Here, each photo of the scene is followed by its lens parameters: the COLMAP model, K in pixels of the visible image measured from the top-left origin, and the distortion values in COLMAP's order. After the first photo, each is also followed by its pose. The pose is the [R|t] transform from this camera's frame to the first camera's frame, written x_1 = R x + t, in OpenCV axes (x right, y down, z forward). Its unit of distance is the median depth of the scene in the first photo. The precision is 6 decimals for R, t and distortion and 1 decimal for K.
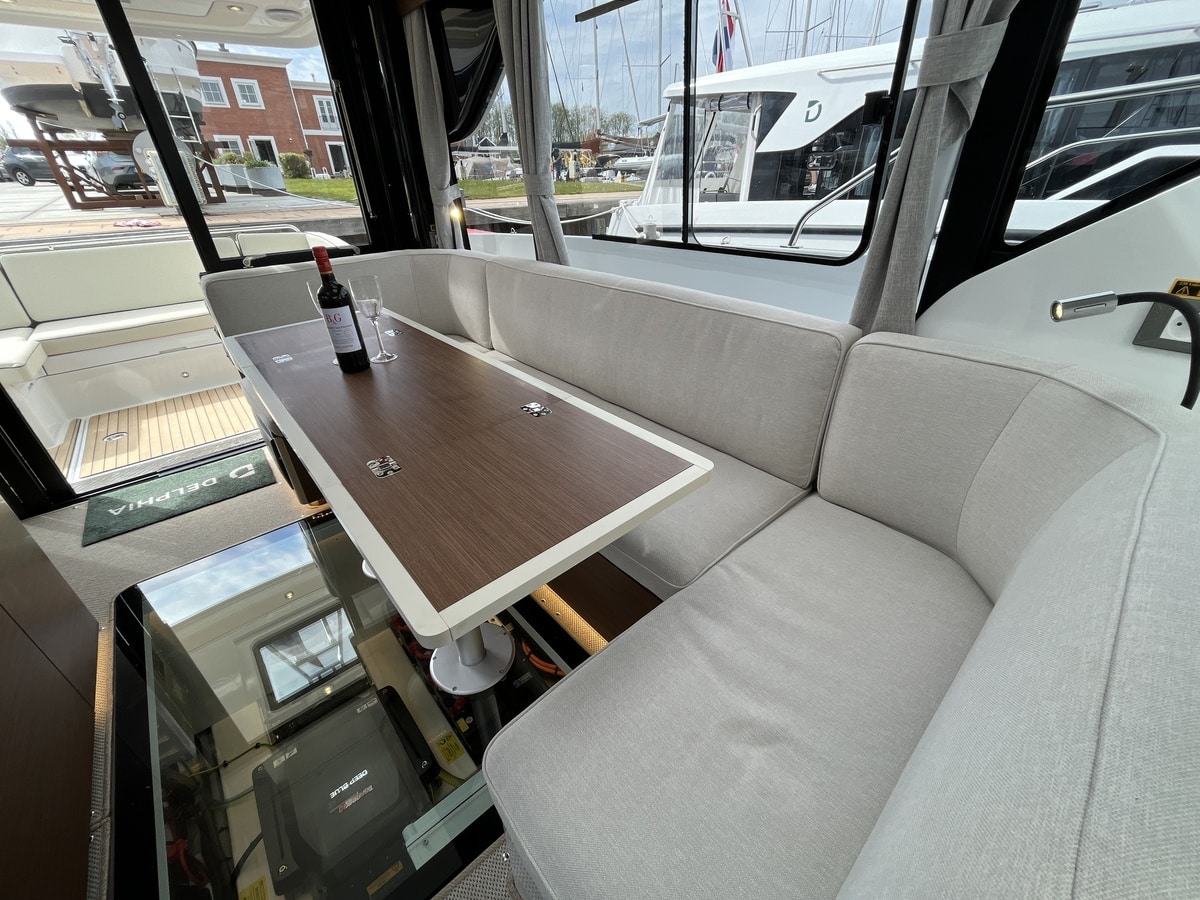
lens RADIAL K [[482.9, 0, 600.0], [0, 482.9, 450.0], [0, 0, 1]] dist [-0.000236, 0.000157]
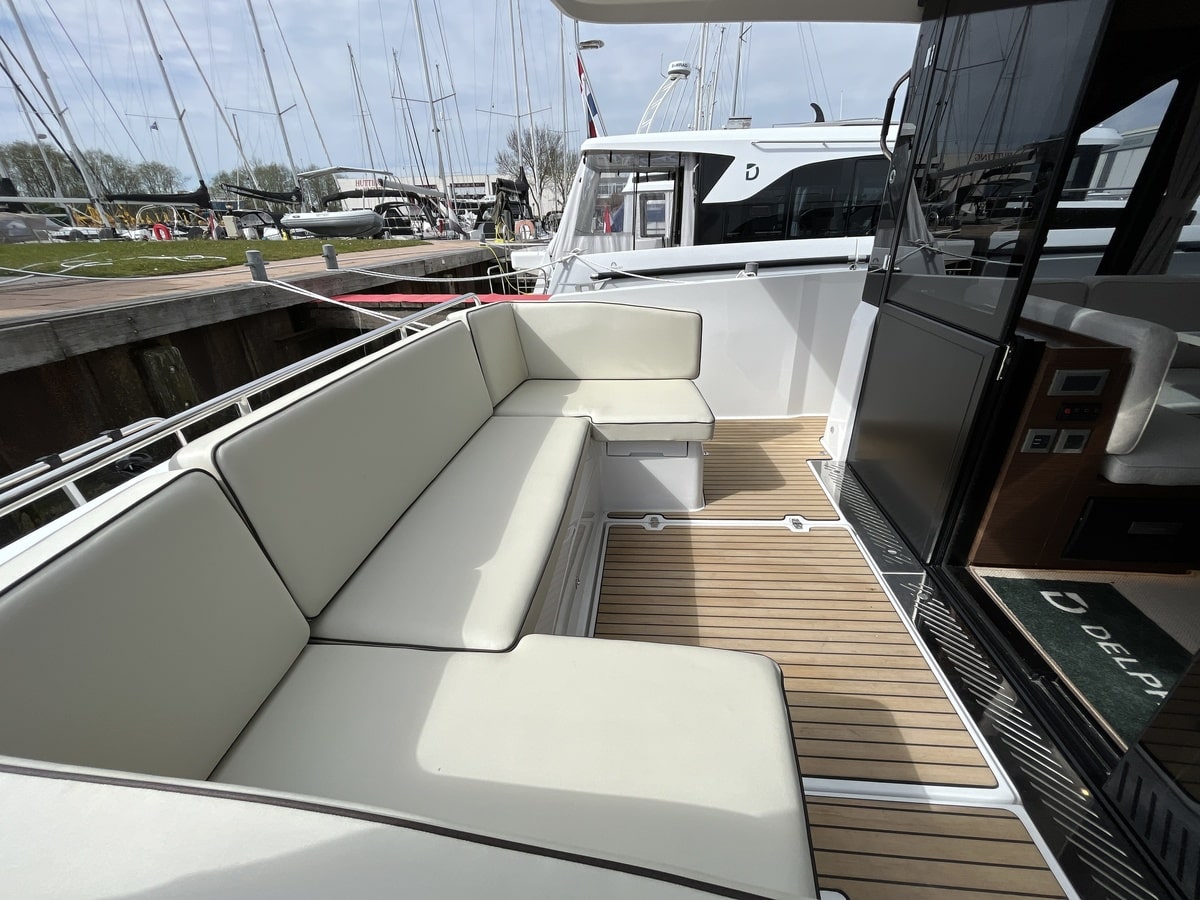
lens RADIAL K [[482.9, 0, 600.0], [0, 482.9, 450.0], [0, 0, 1]] dist [-0.000236, 0.000157]
pose [[0.736612, -0.285457, 0.613121, -0.766681], [0.343593, 0.938804, 0.024291, -0.196115], [-0.582535, 0.192771, 0.789615, 0.381691]]
